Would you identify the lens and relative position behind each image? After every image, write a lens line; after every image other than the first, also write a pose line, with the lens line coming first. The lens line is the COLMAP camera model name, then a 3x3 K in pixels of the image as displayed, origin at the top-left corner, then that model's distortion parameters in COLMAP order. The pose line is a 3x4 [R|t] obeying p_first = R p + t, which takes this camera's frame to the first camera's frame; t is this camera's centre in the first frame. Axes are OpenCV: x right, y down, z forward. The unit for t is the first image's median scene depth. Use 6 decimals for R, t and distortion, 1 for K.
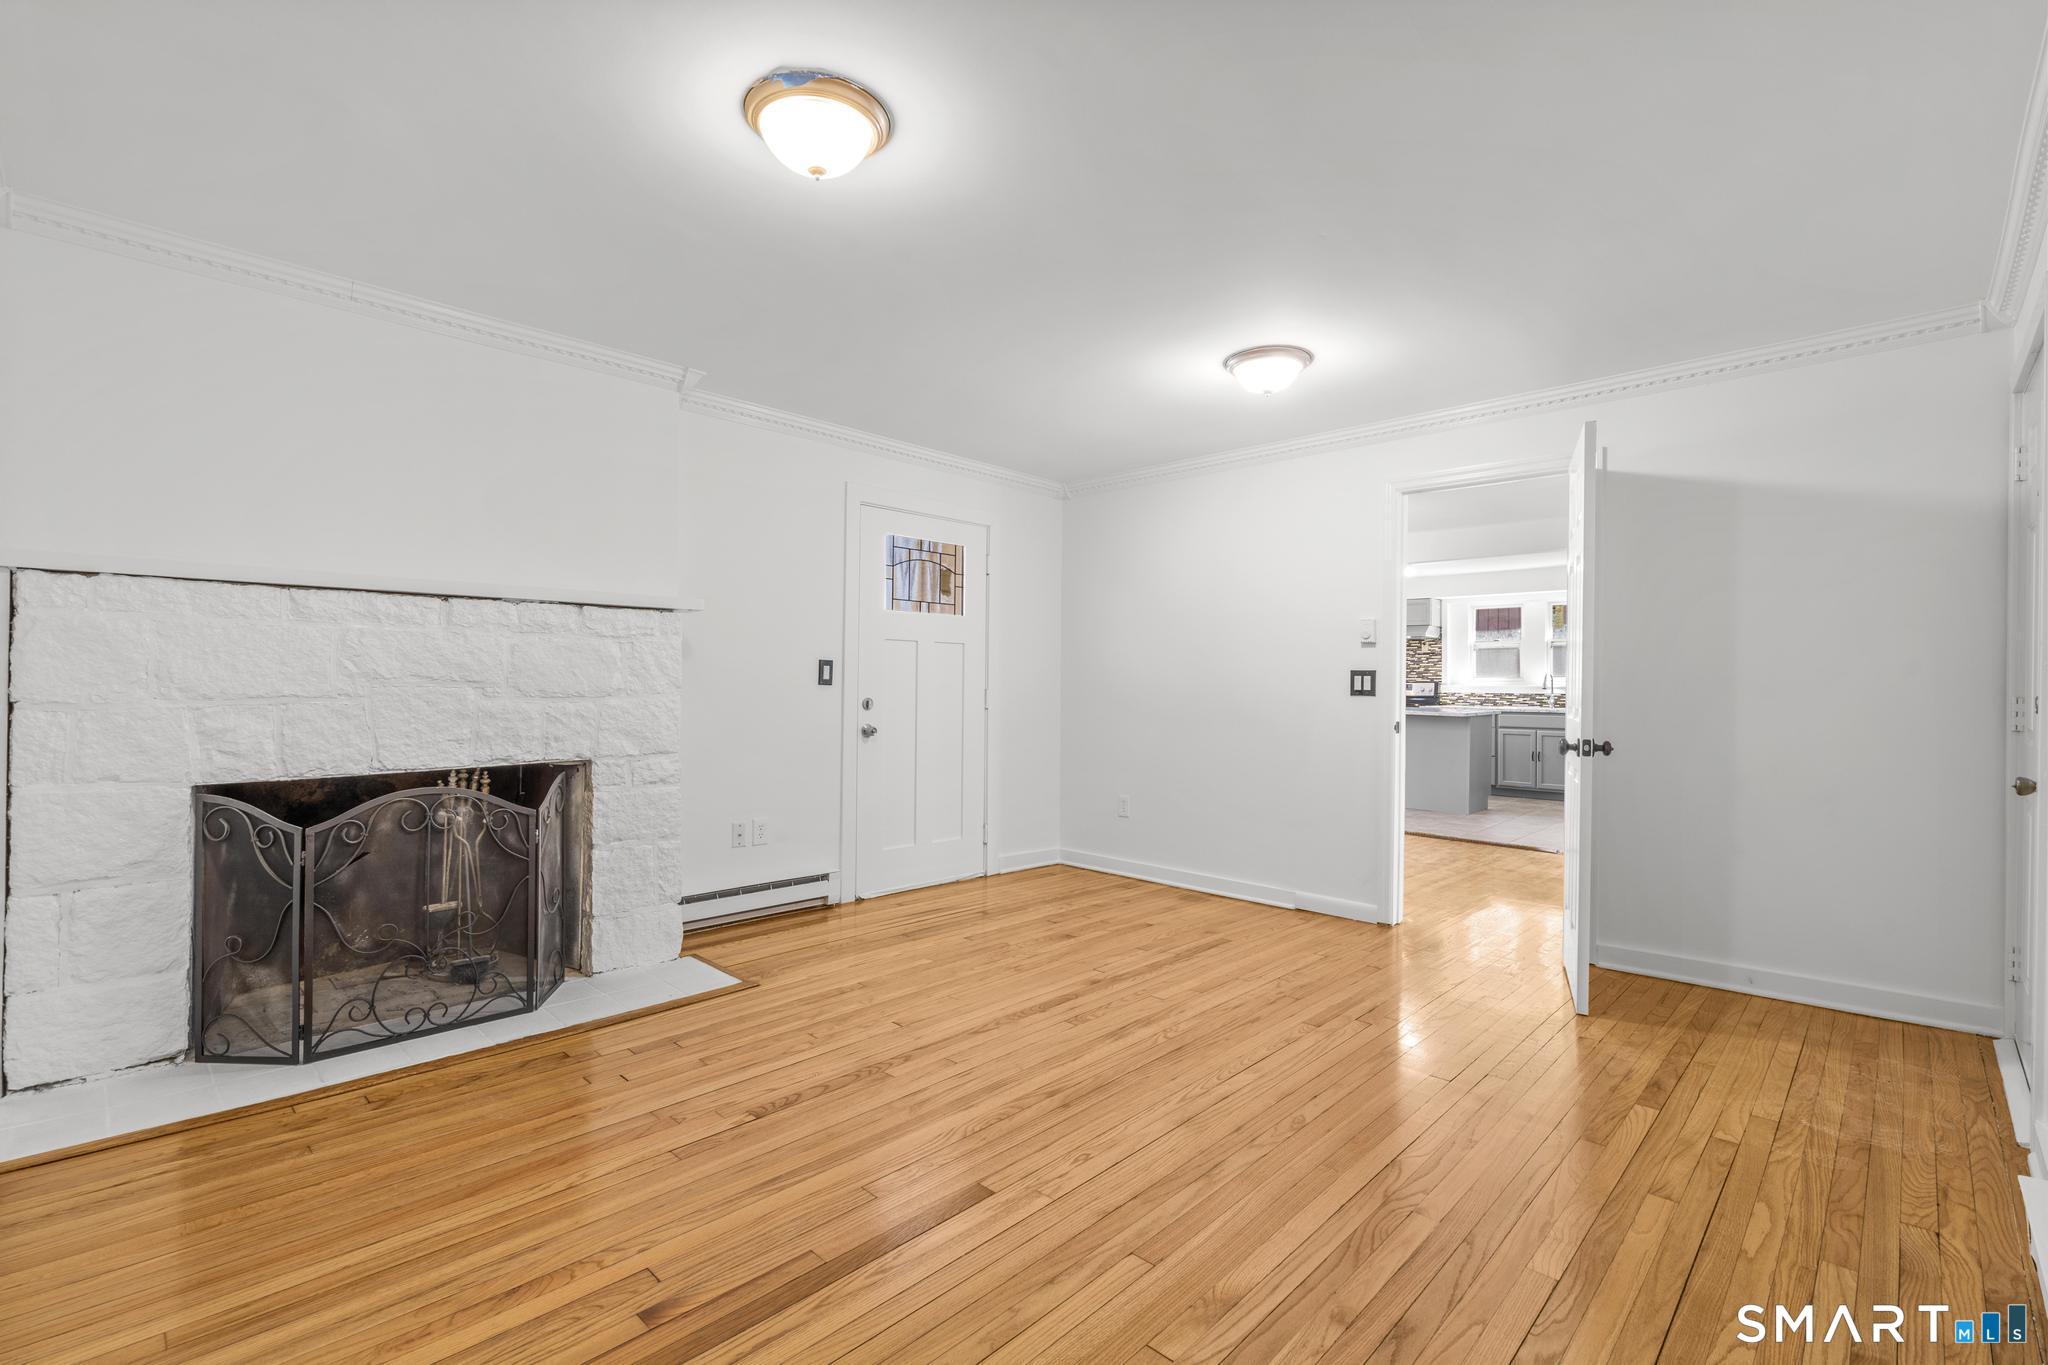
lens RADIAL K [[913.5, 0, 1022.5], [0, 913.5, 683.7], [0, 0, 1]] dist [-0.010467, 0.005539]
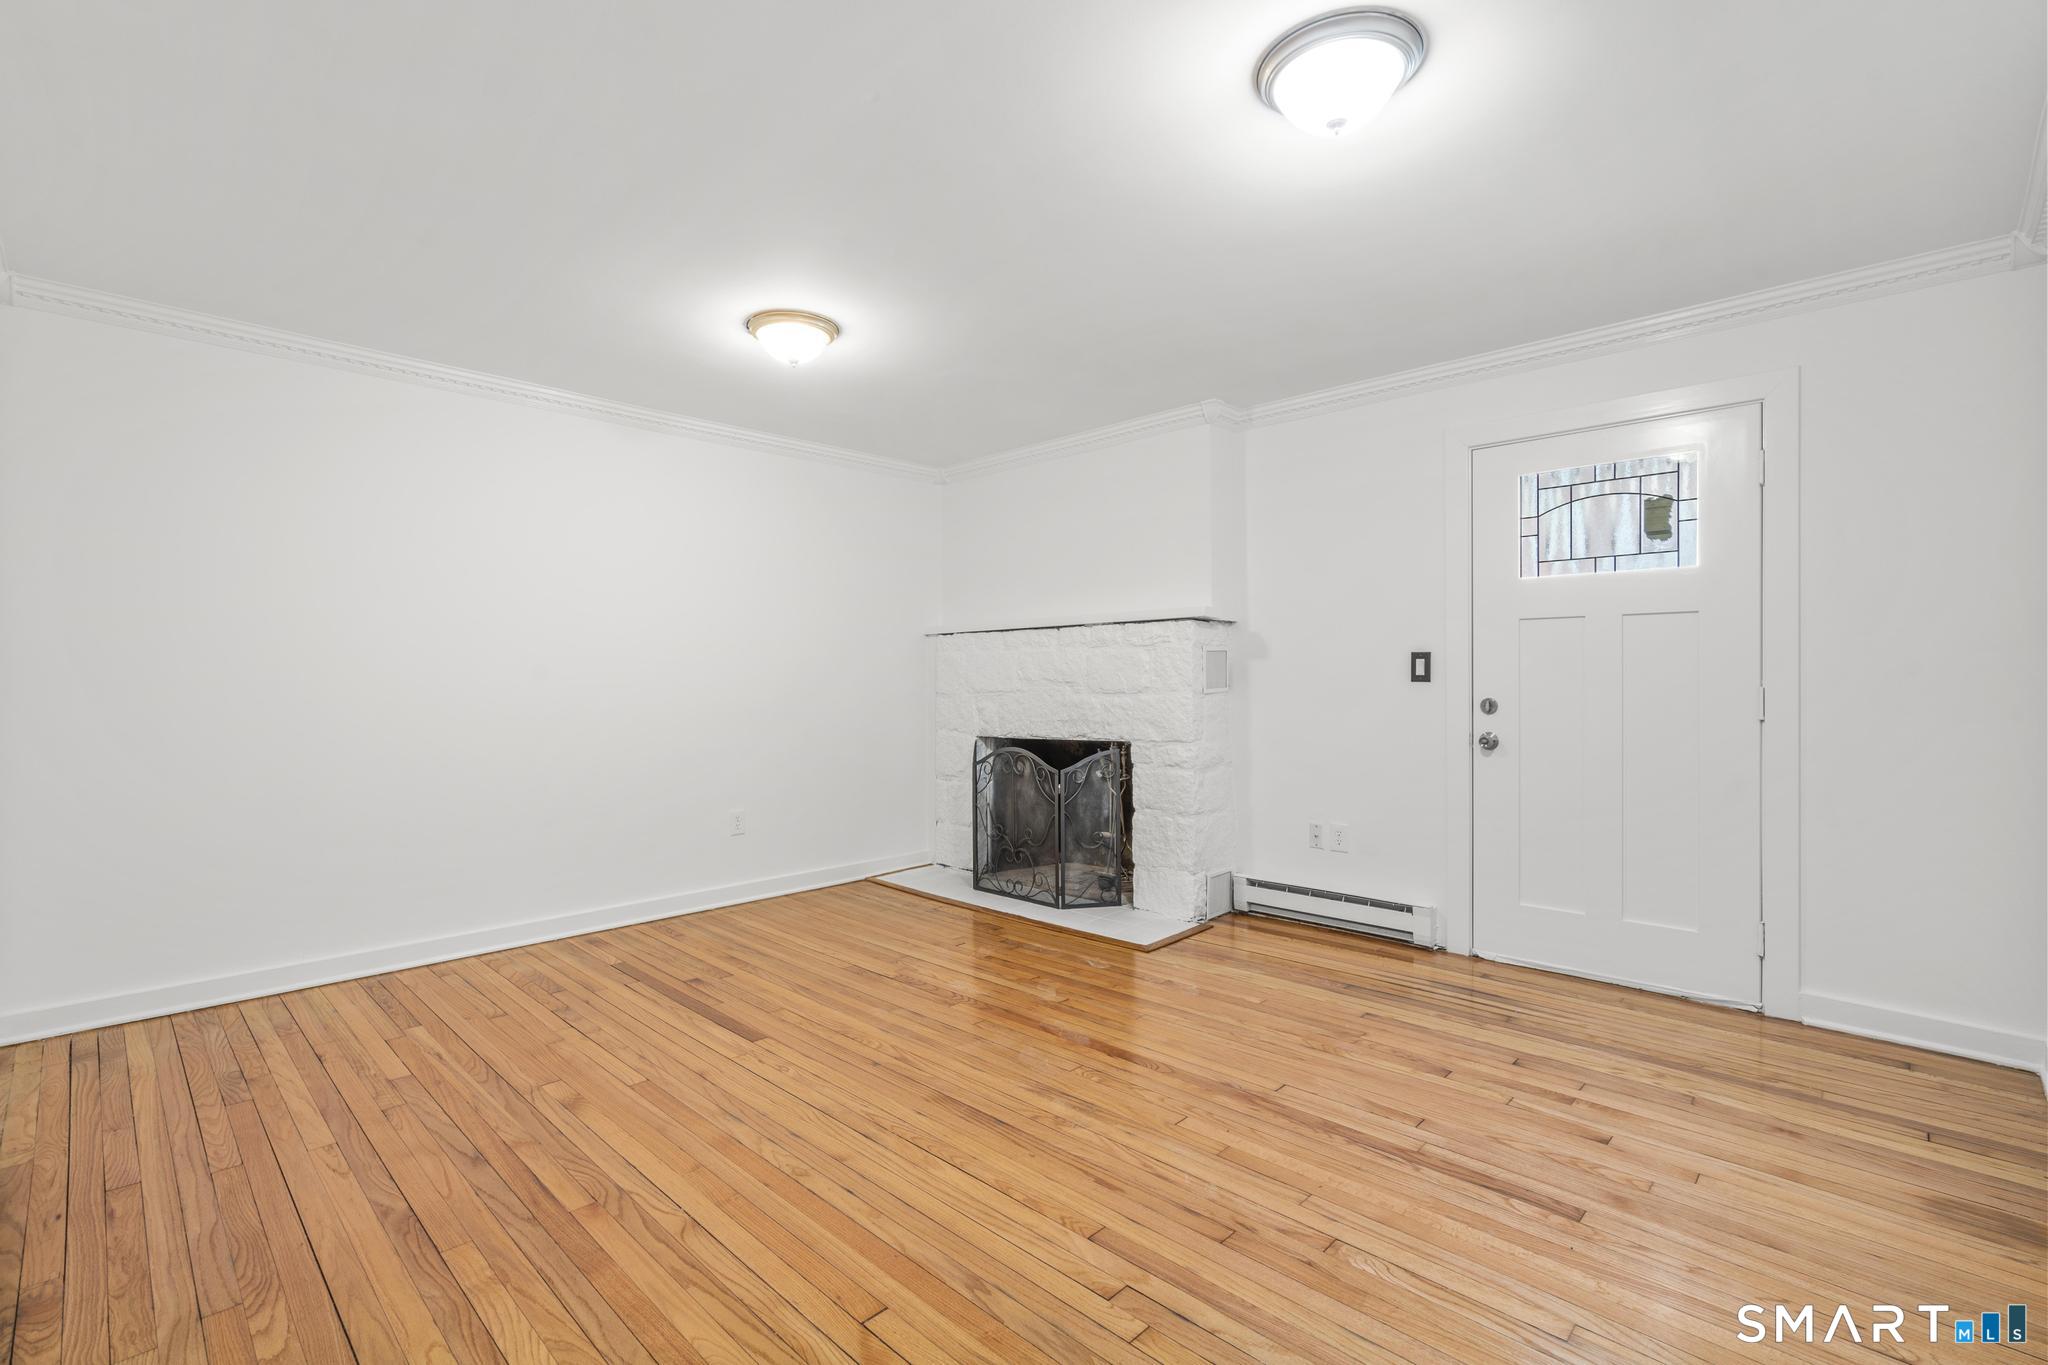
lens RADIAL K [[913.5, 0, 1022.5], [0, 913.5, 683.7], [0, 0, 1]] dist [-0.010467, 0.005539]
pose [[0.000088, -0.004562, -0.999990, 0.838817], [0.006934, 0.999966, -0.004561, 0.005802], [0.999976, -0.006933, 0.000120, 0.857510]]
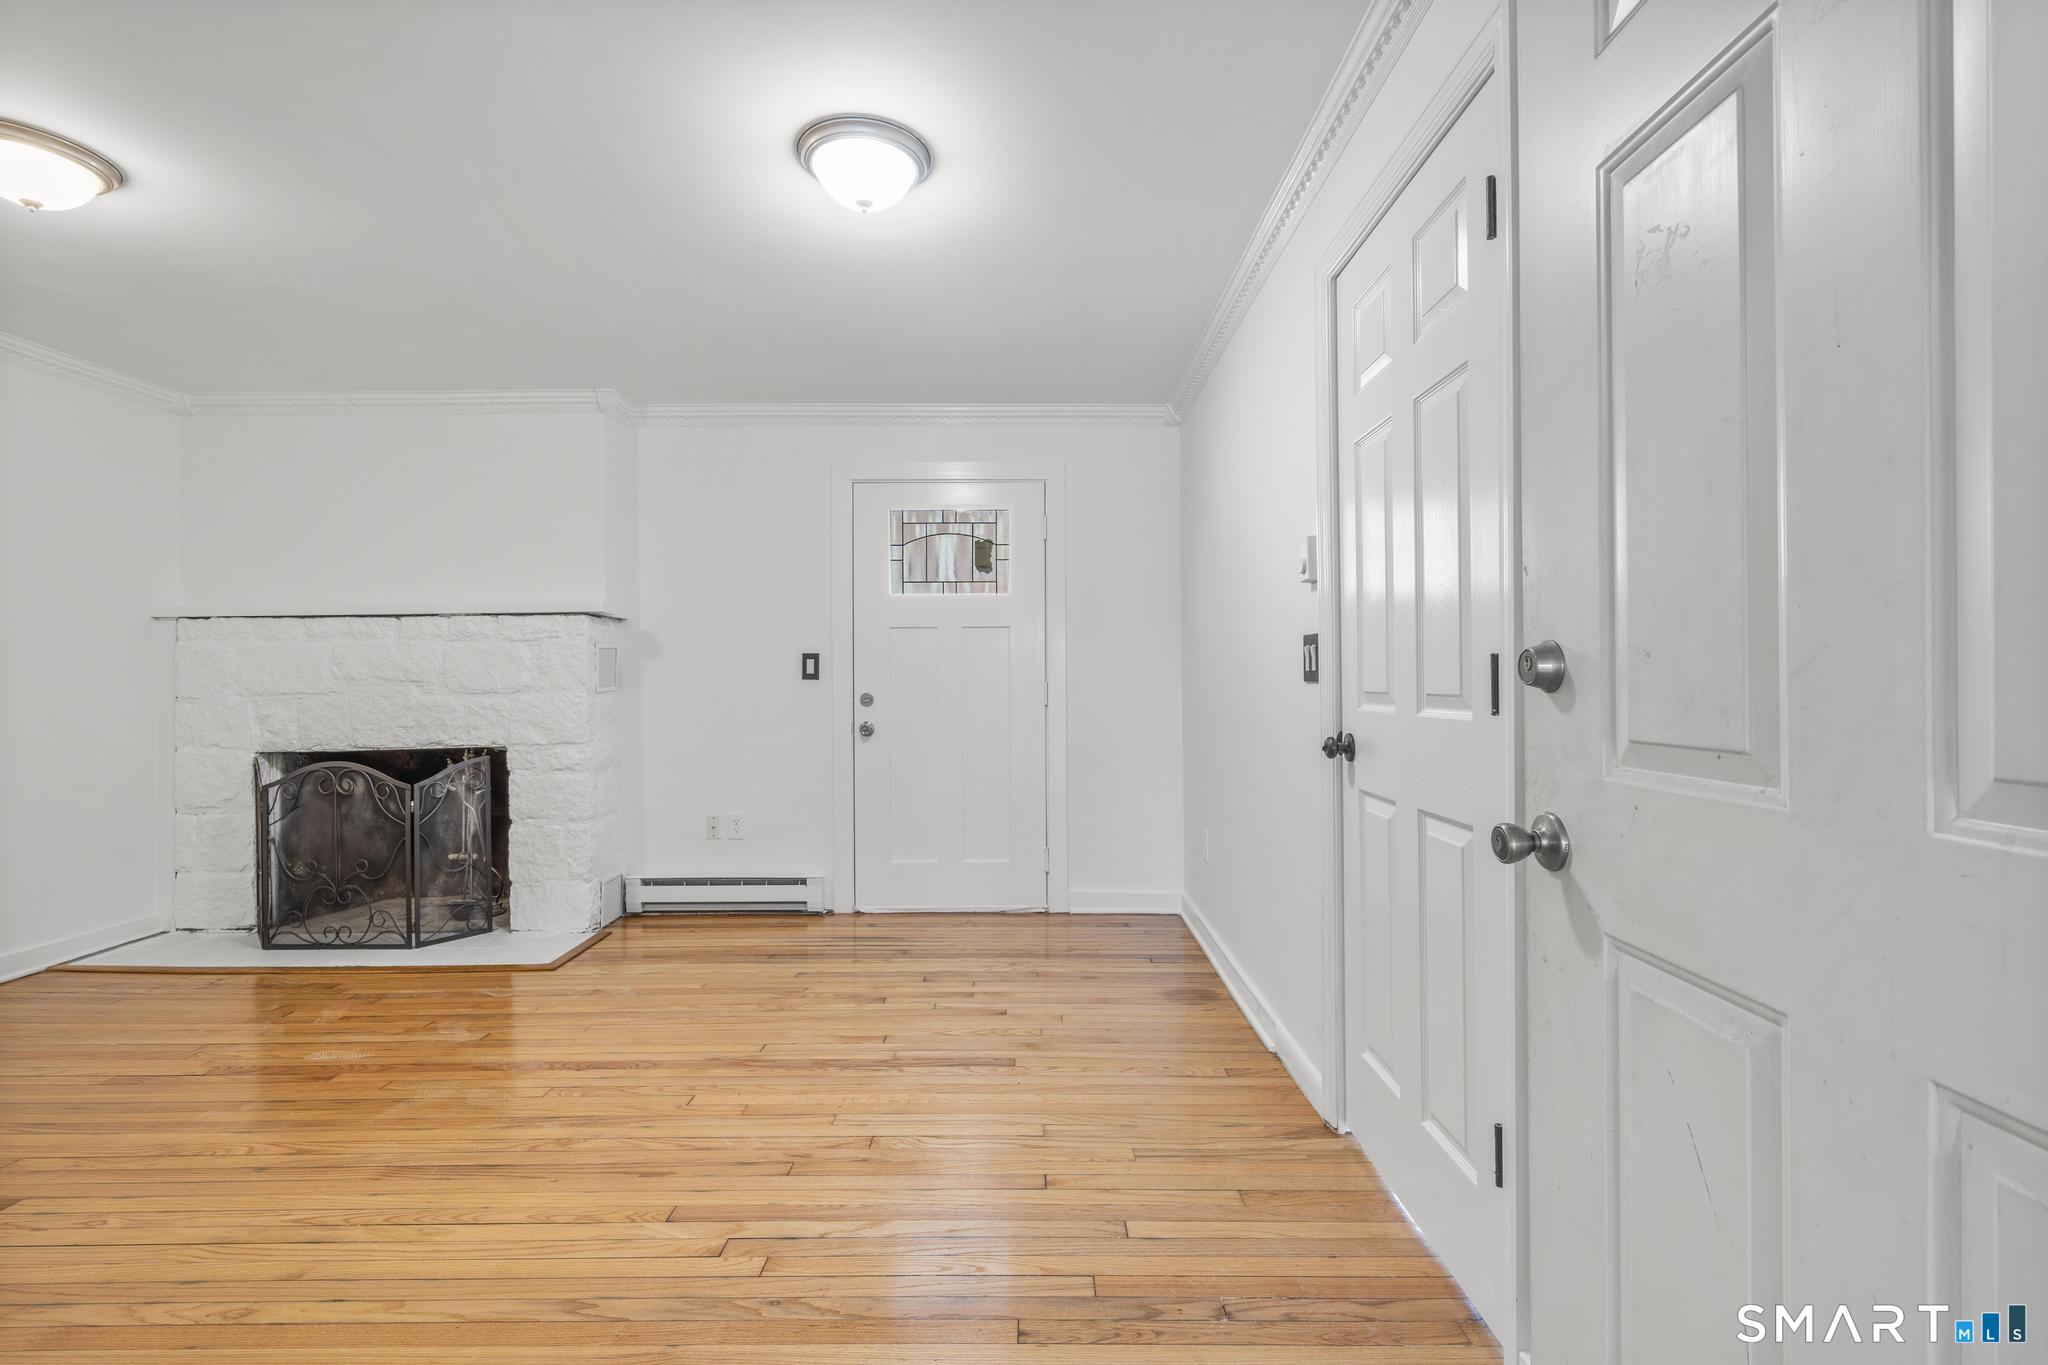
lens RADIAL K [[913.5, 0, 1022.5], [0, 913.5, 683.7], [0, 0, 1]] dist [-0.010467, 0.005539]
pose [[0.697900, -0.014872, -0.716041, 0.836292], [0.014597, 0.999872, -0.006540, 0.020380], [0.716047, -0.005888, 0.698027, 0.668010]]
